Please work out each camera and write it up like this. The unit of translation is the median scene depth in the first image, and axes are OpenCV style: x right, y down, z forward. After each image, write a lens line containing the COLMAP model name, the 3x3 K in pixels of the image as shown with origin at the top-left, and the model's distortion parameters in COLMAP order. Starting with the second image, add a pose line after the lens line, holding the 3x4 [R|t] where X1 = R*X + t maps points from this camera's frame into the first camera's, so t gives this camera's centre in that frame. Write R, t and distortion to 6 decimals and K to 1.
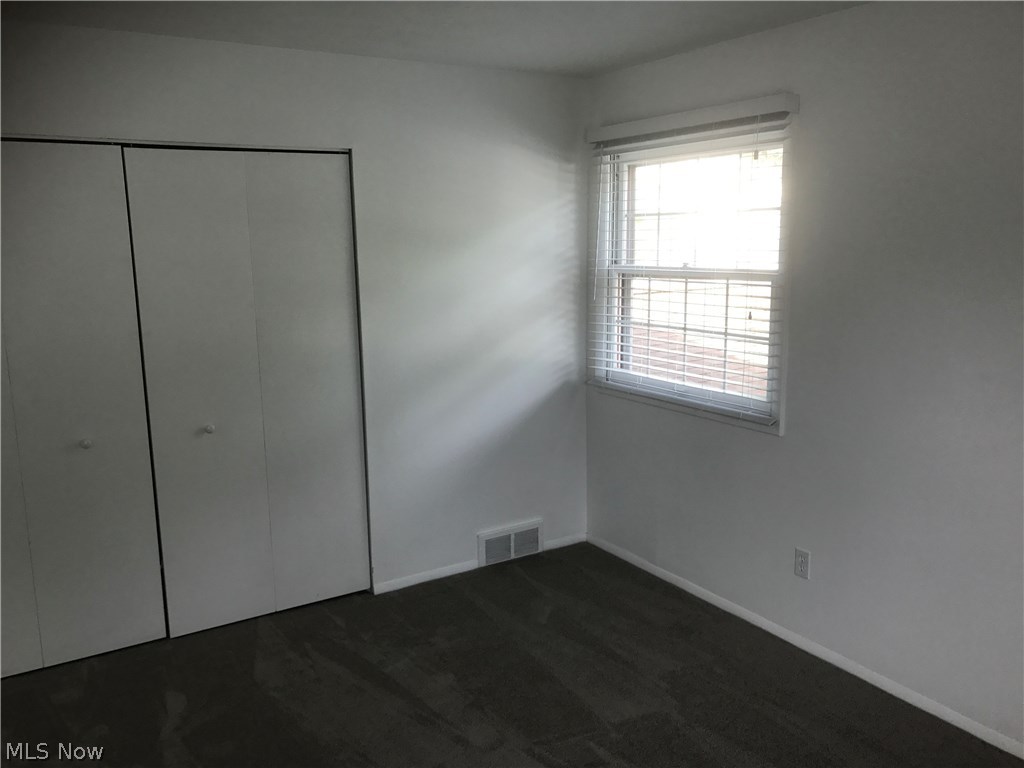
lens RADIAL K [[836.1, 0, 512.0], [0, 836.1, 384.0], [0, 0, 1]] dist [0.024685, -0.005393]
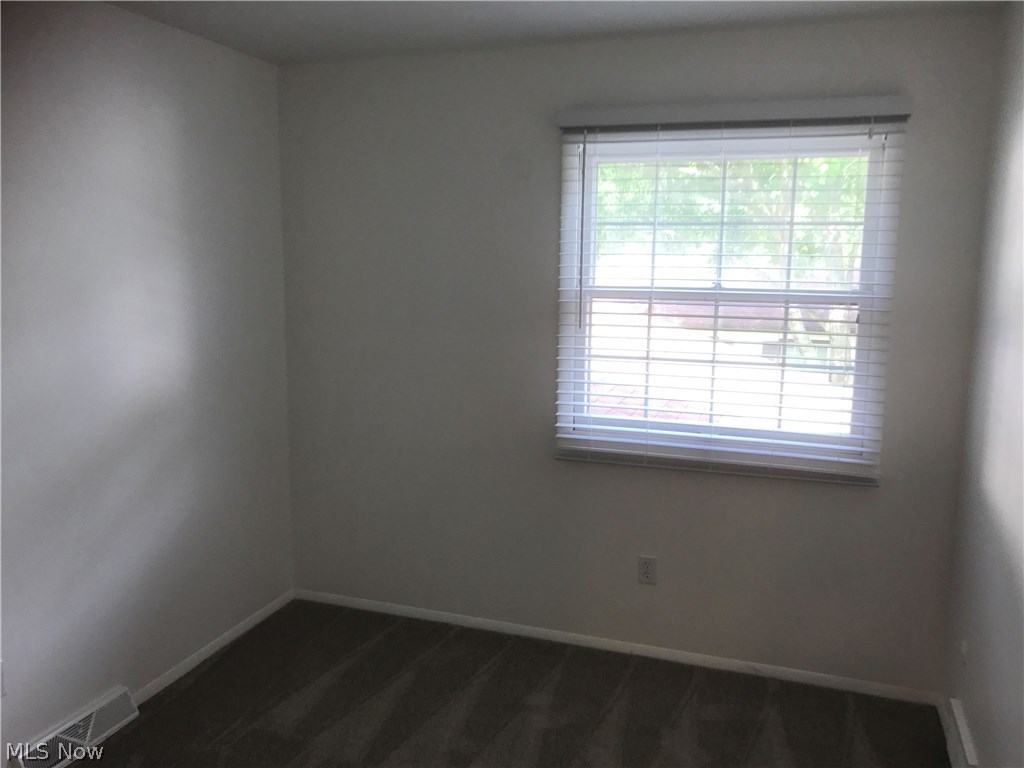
lens RADIAL K [[836.1, 0, 512.0], [0, 836.1, 384.0], [0, 0, 1]] dist [0.024685, -0.005393]
pose [[0.779994, -0.095005, 0.618533, -0.451504], [0.091353, 0.995107, 0.037646, -0.088293], [-0.619083, 0.027141, 0.784857, 0.442626]]
